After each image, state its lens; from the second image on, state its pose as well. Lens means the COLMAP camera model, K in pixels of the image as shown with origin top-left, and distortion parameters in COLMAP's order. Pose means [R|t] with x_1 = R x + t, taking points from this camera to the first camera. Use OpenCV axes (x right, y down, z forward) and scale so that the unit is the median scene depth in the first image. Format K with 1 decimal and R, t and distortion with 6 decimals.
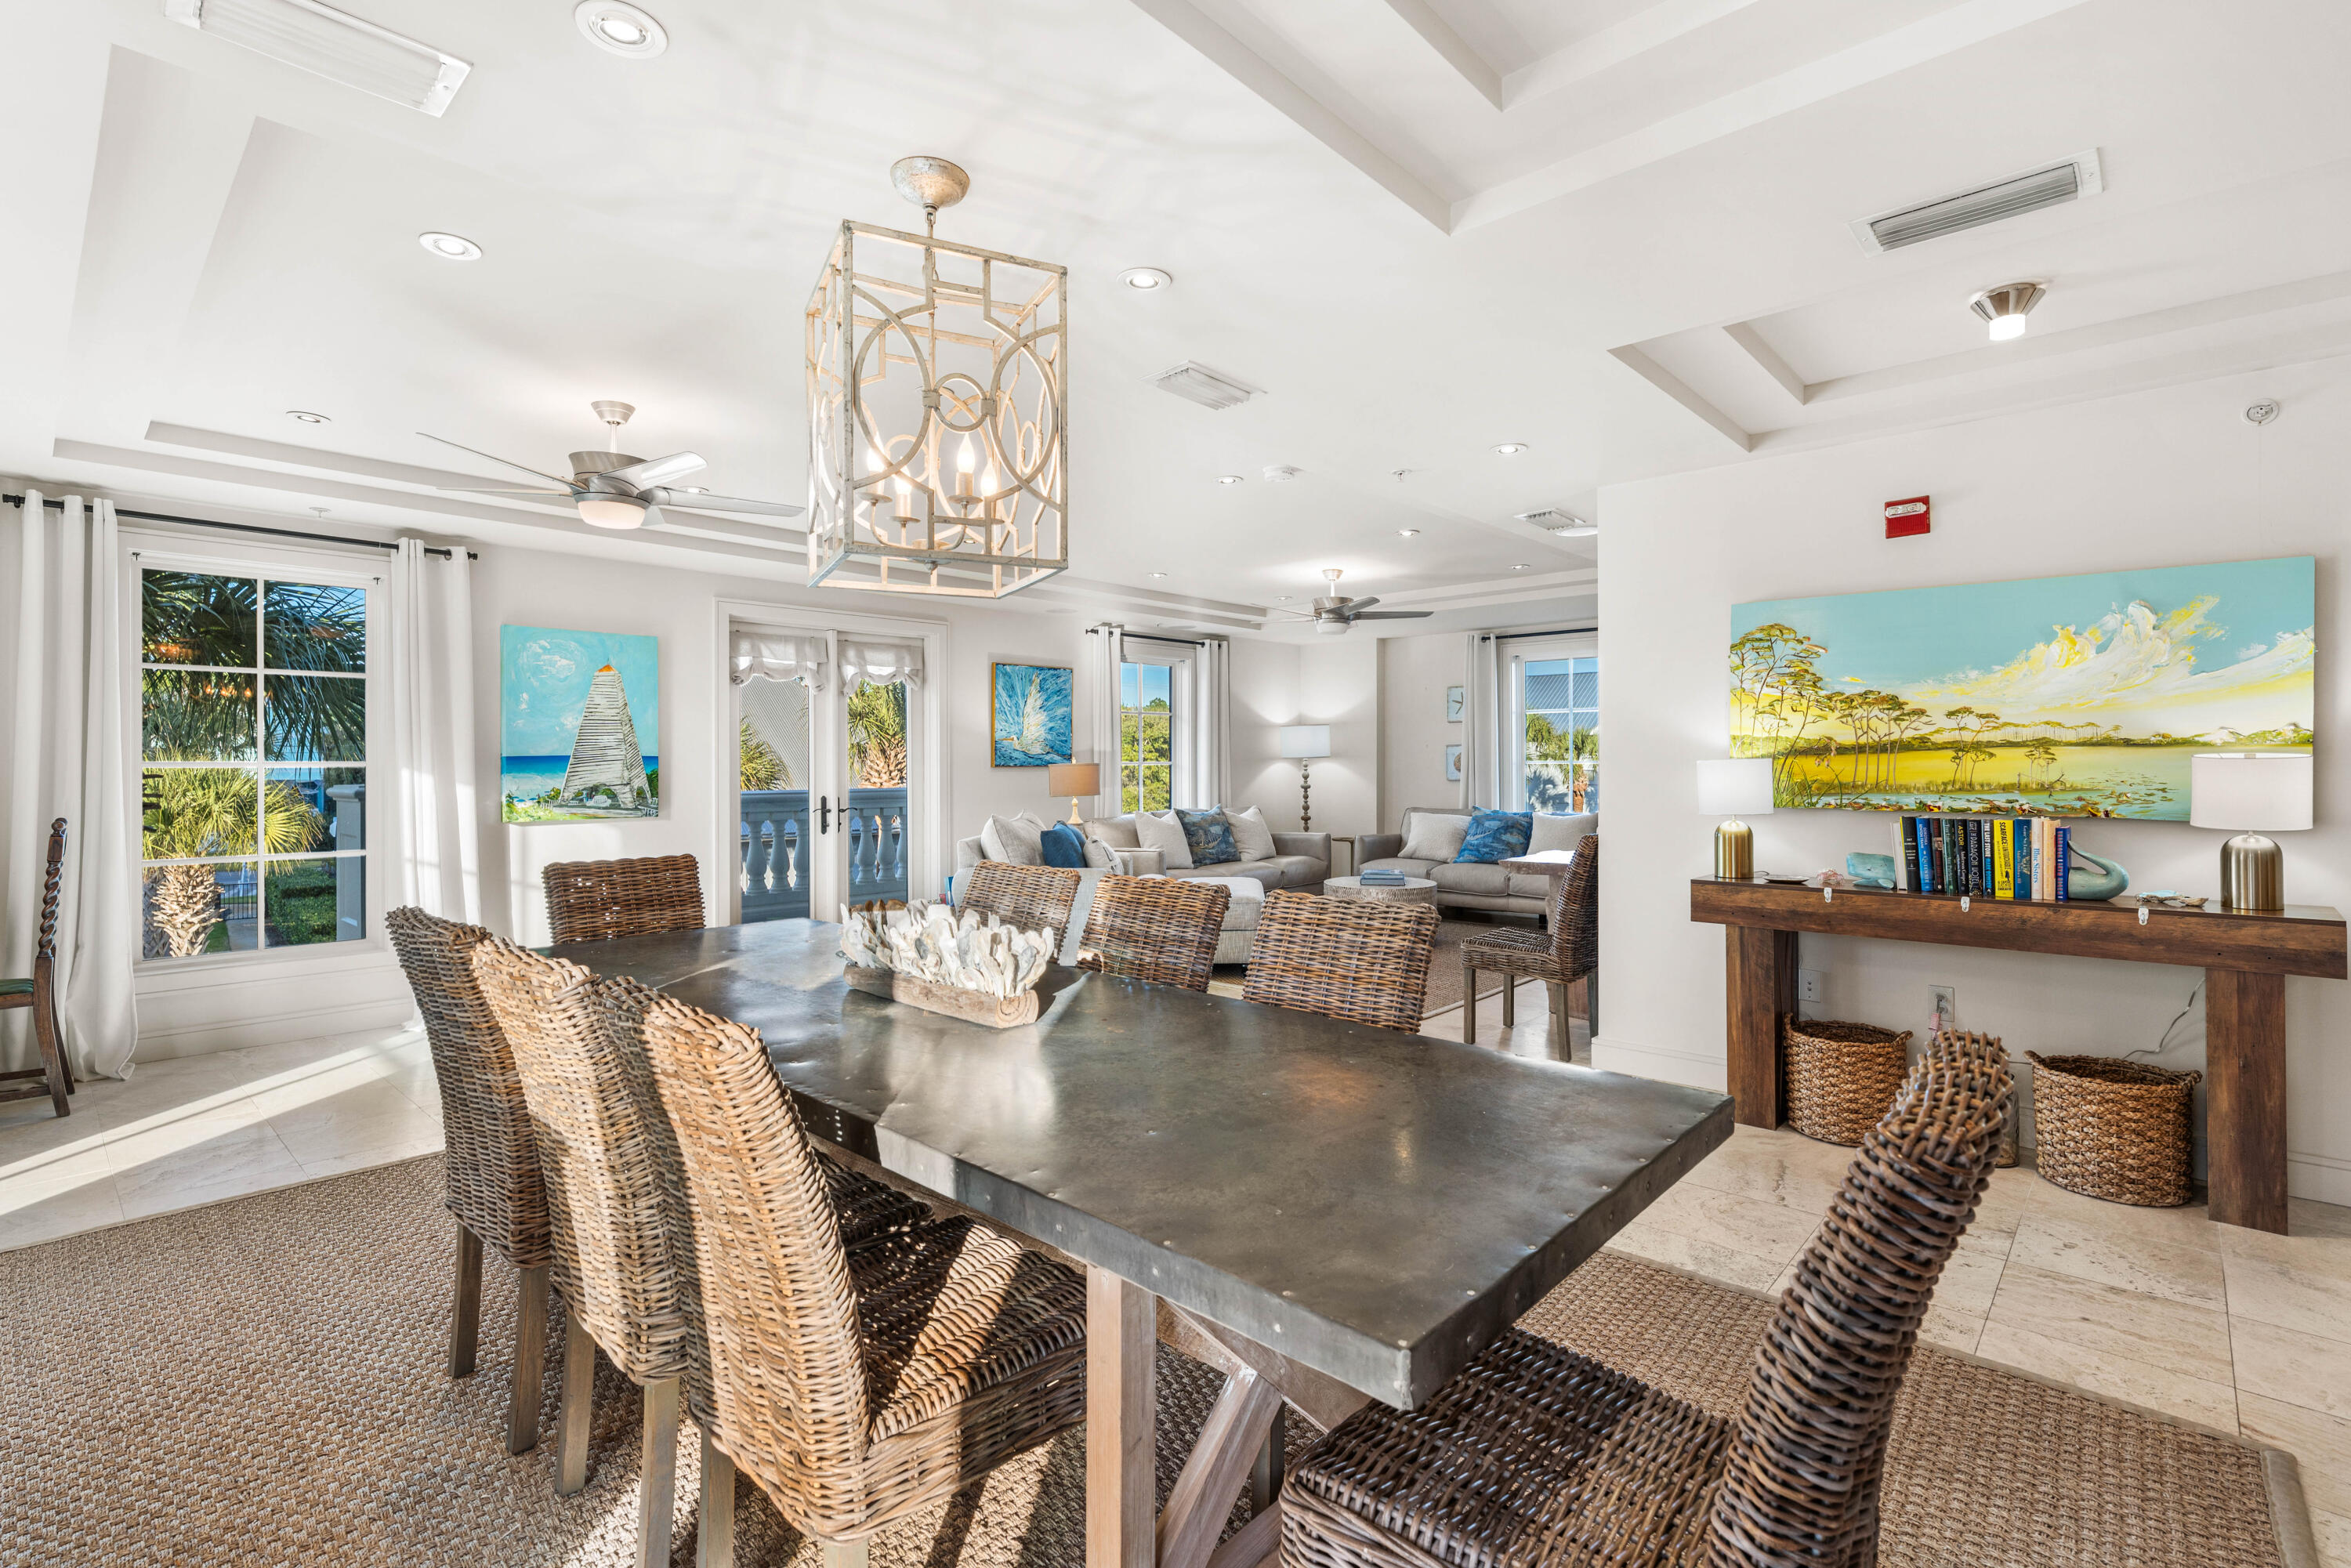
lens RADIAL K [[1079.6, 0, 1174.8], [0, 1079.6, 769.2], [0, 0, 1]] dist [0.001732, -0.000036]
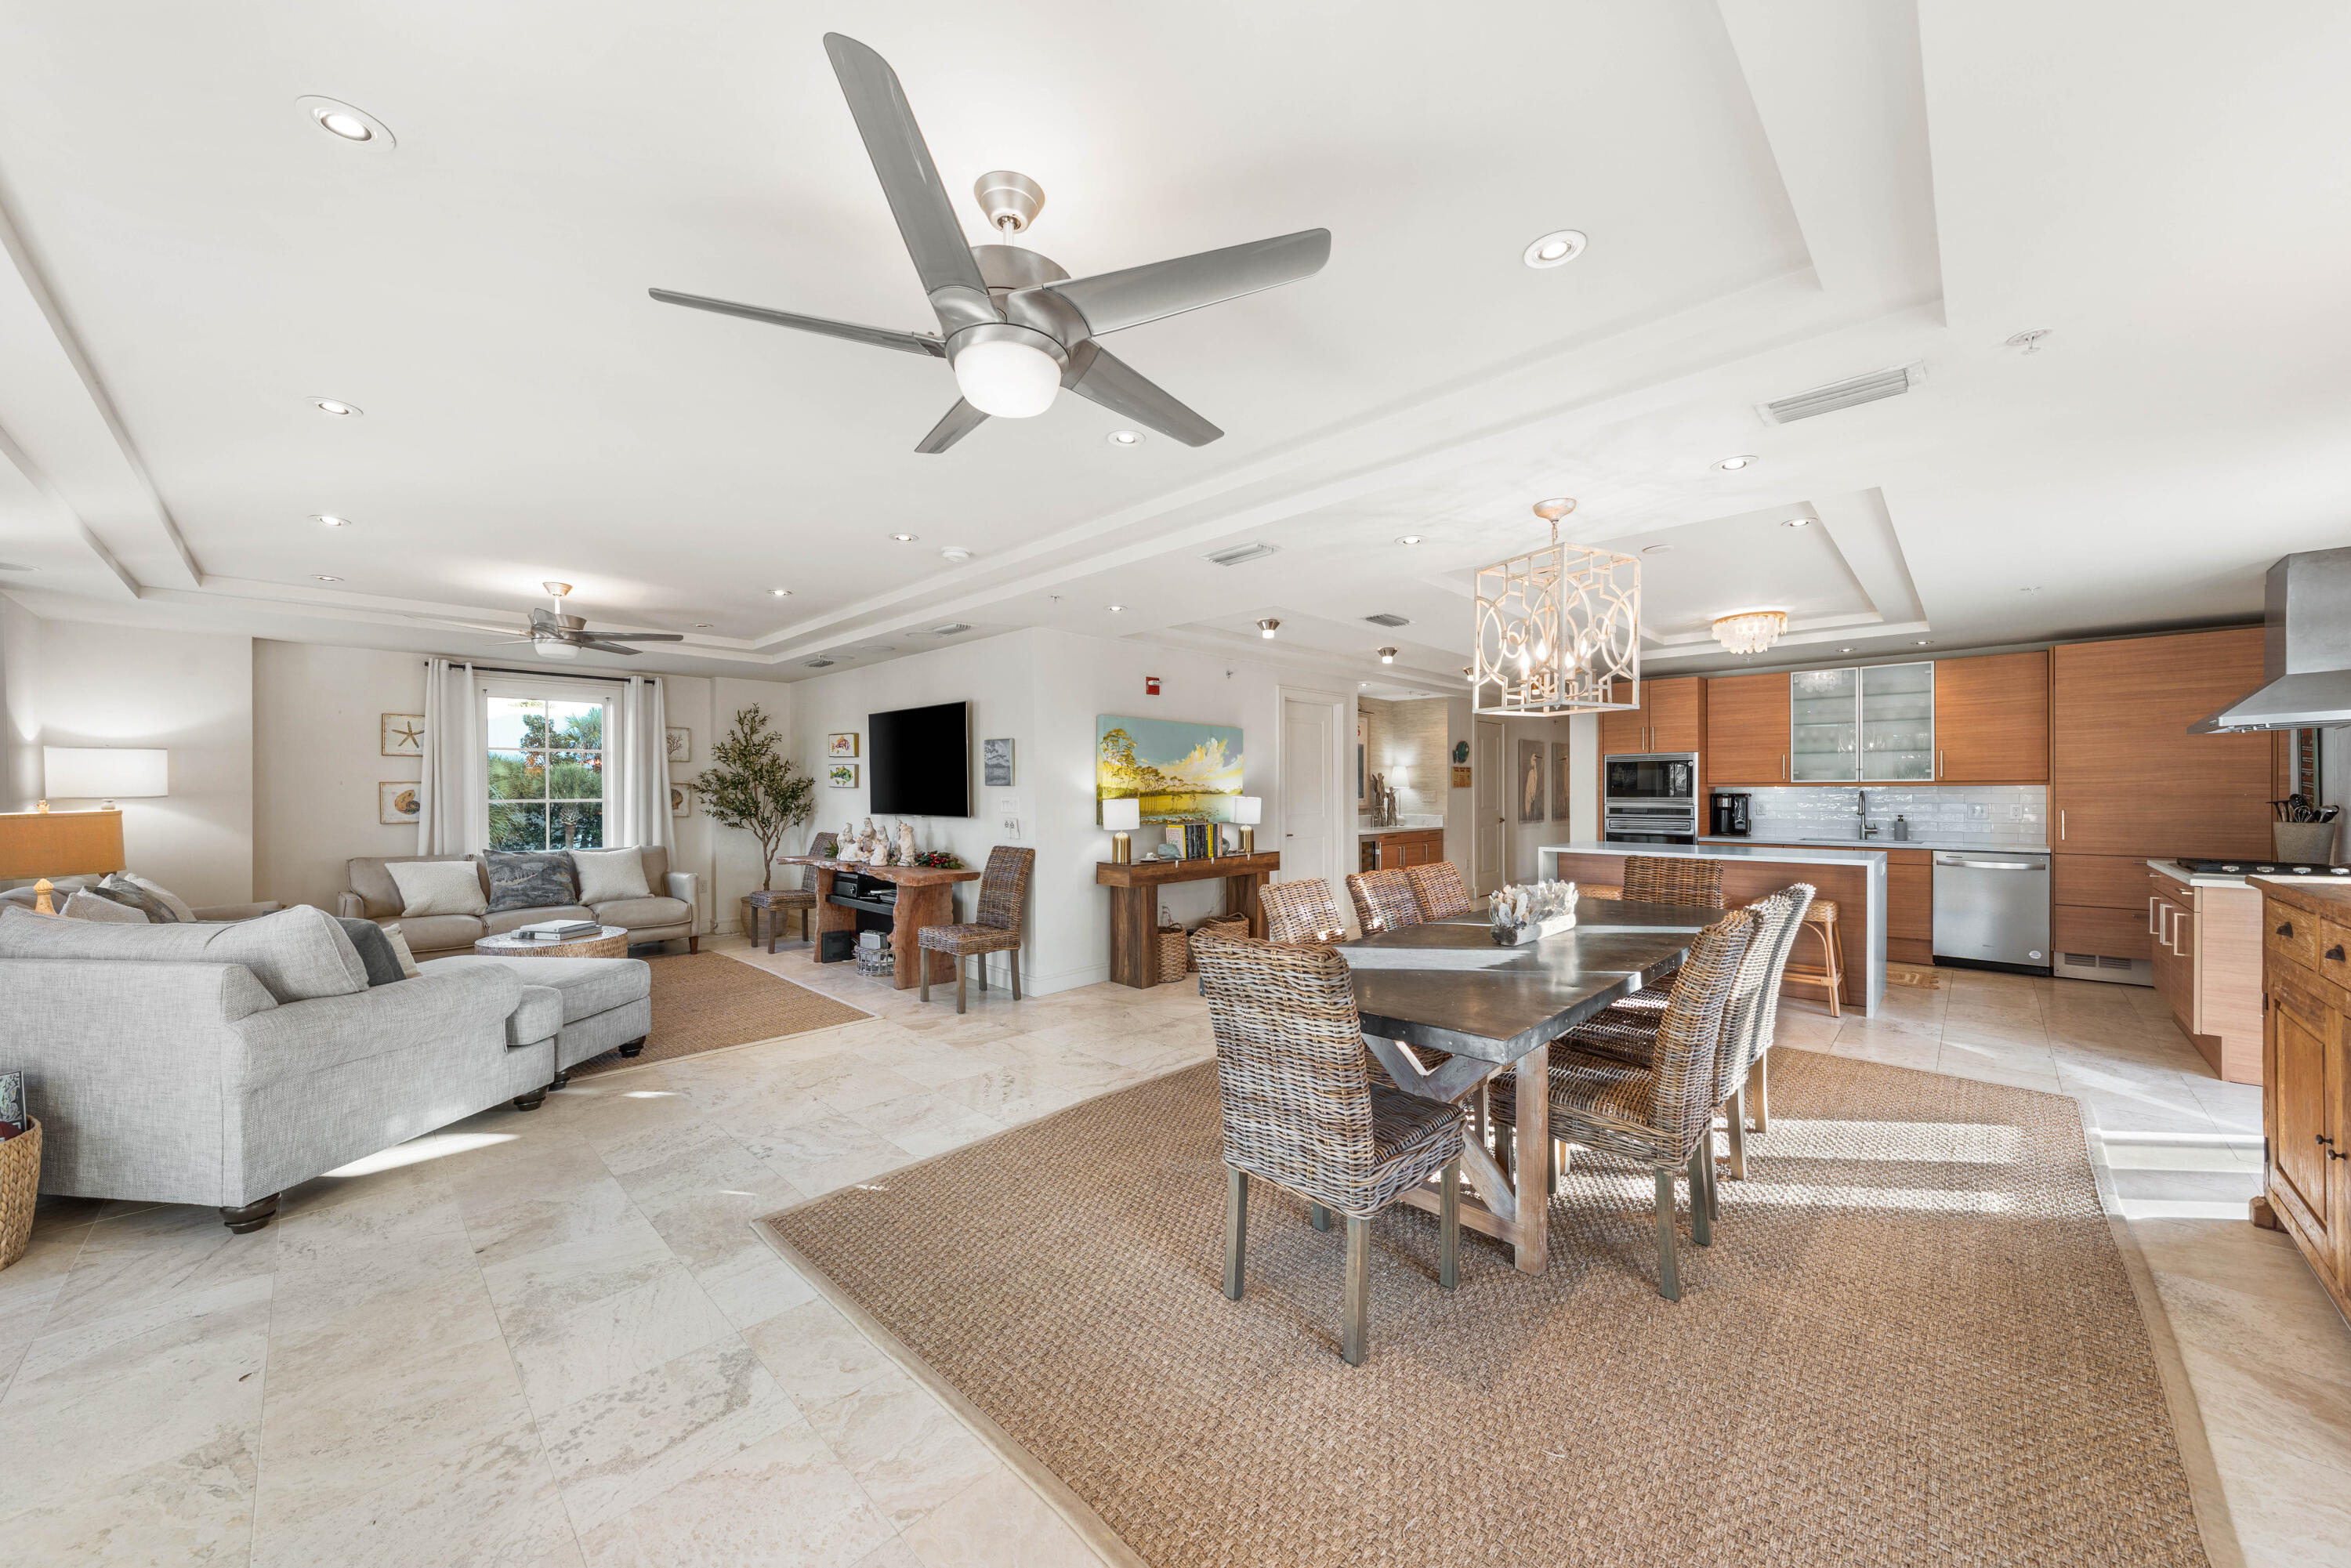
lens RADIAL K [[844.5, 0, 1190.9], [0, 844.5, 792.4], [0, 0, 1]] dist [-0.007873, -0.000053]
pose [[0.017714, 0.003908, 0.999835, -1.005001], [0.006301, 0.999972, -0.004021, -0.015730], [-0.999823, 0.006372, 0.017689, 0.907587]]
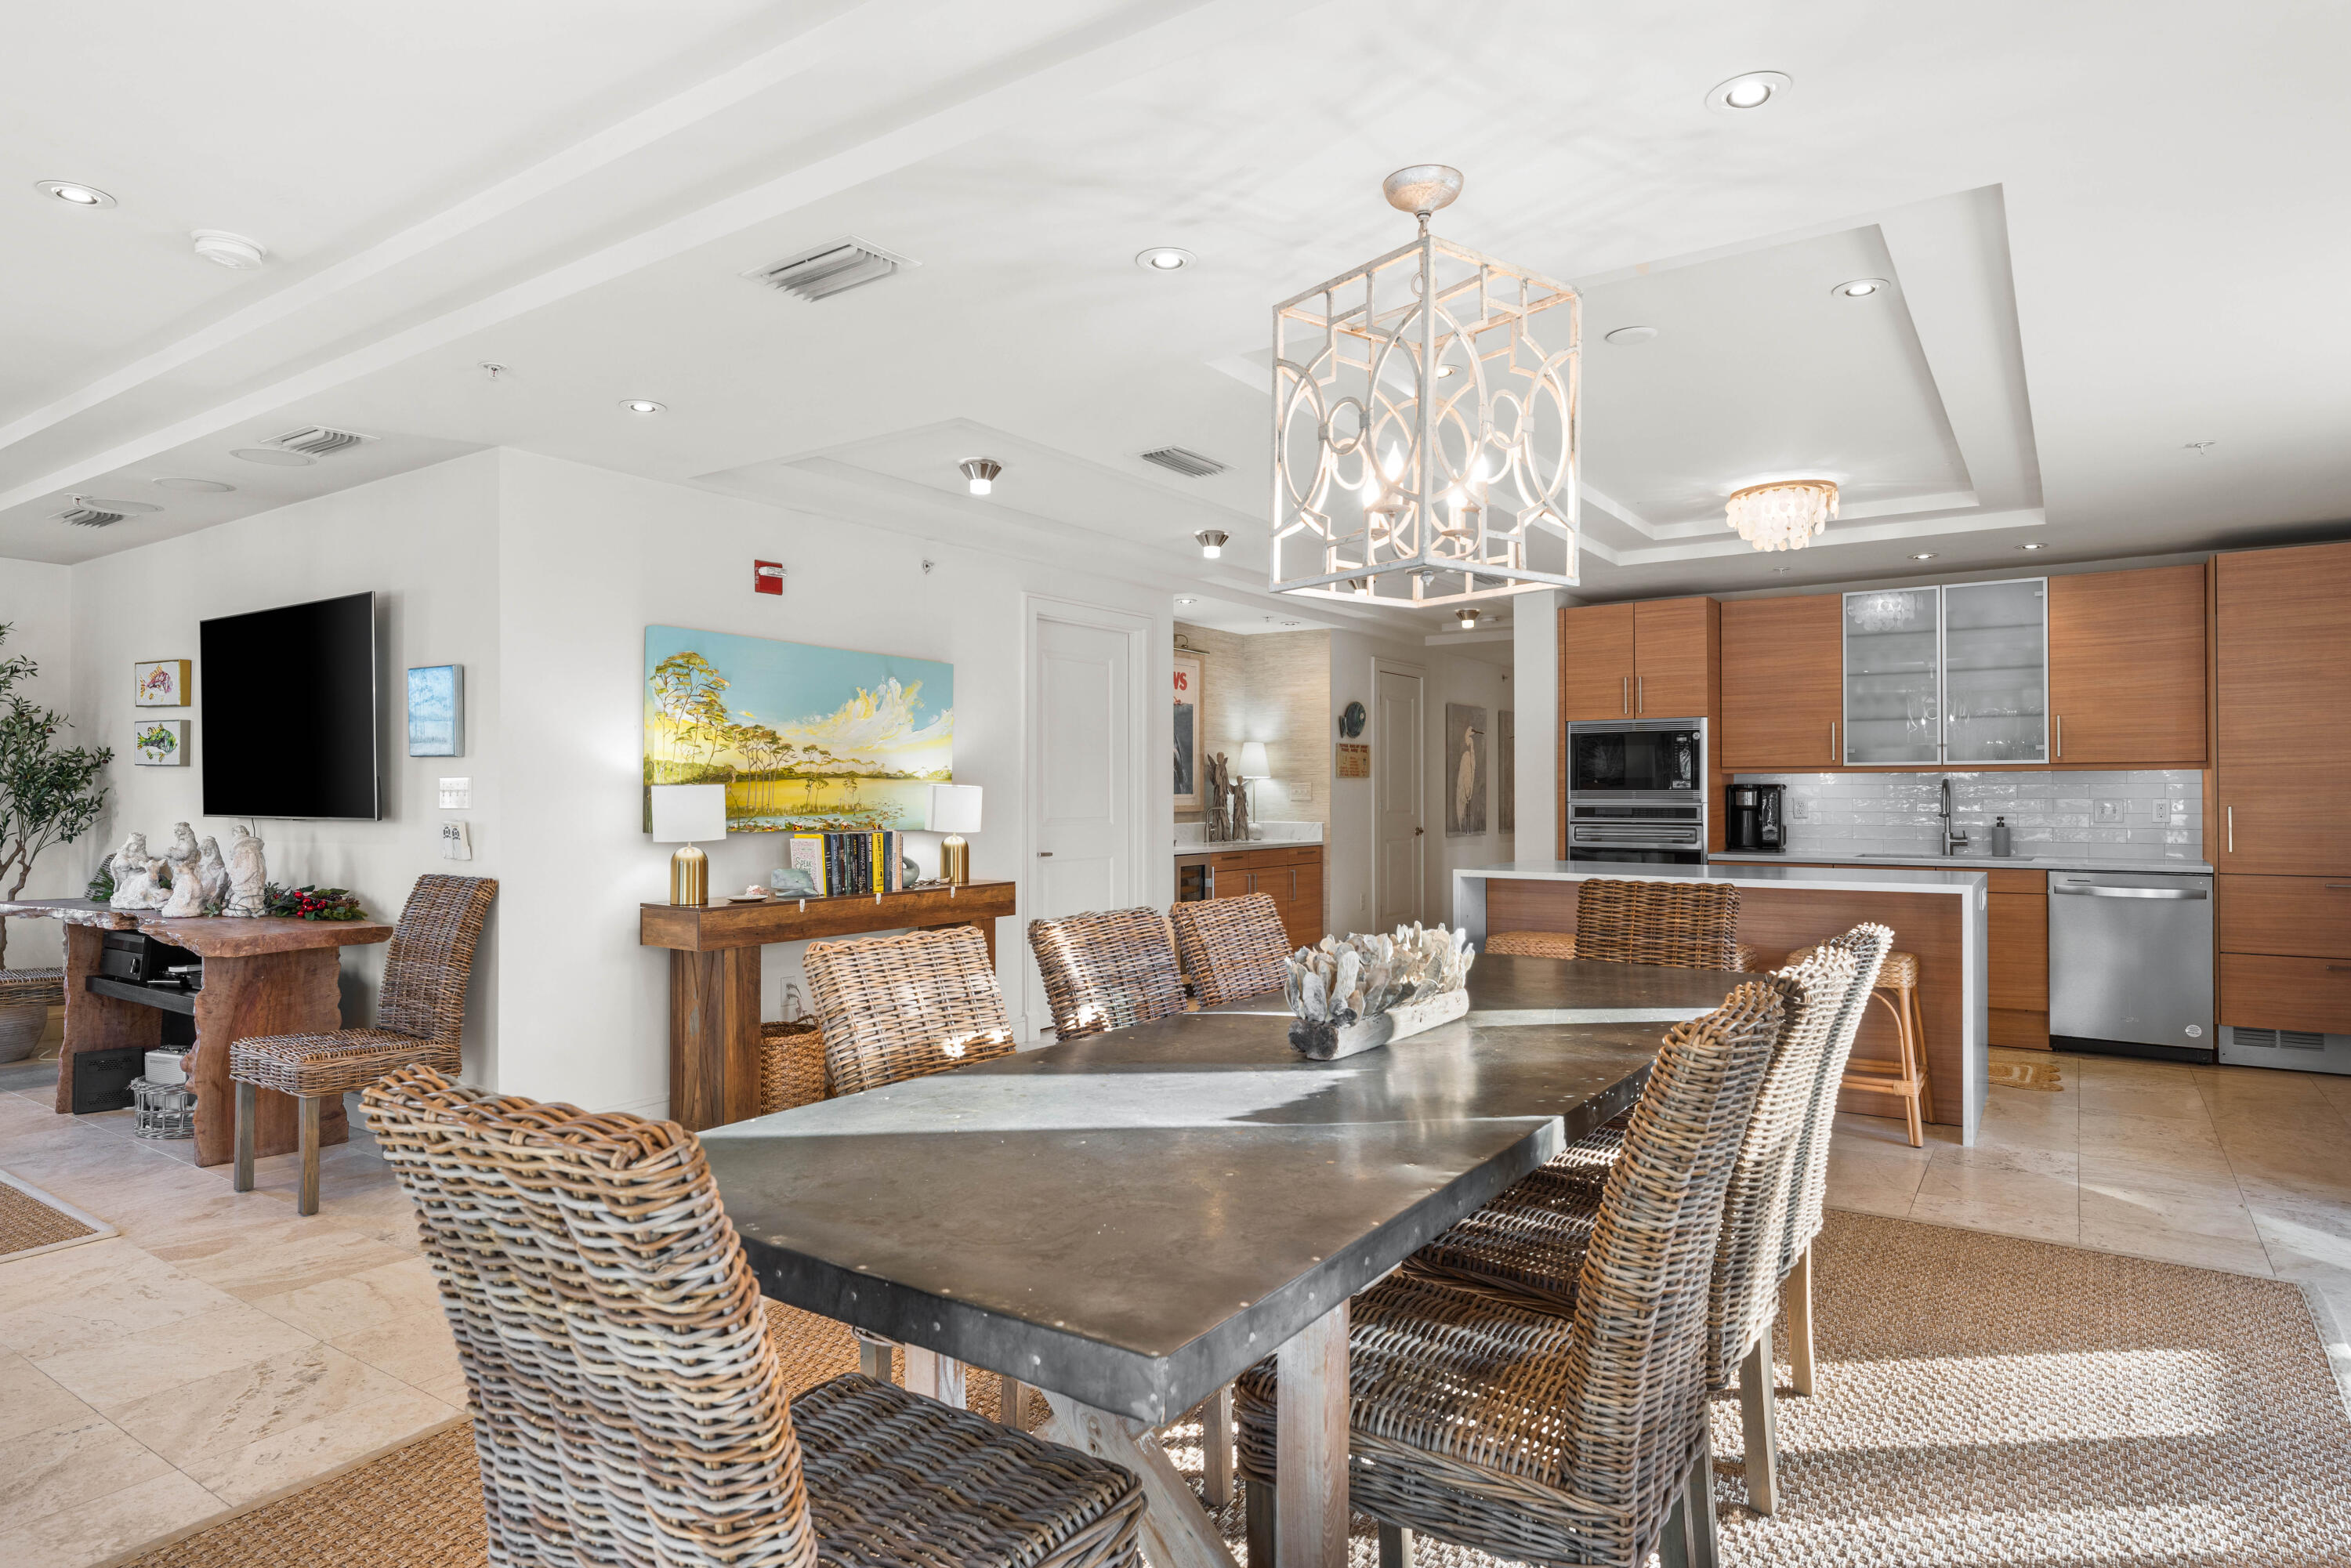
lens RADIAL K [[1335.3, 0, 1175.5], [0, 1335.3, 784.0], [0, 0, 1]] dist [-0.000075, -0.001135]
pose [[-0.139256, 0.011949, 0.990184, -0.807277], [0.006682, 0.999916, -0.011126, 0.006867], [-0.990234, 0.005067, -0.139324, 0.777927]]
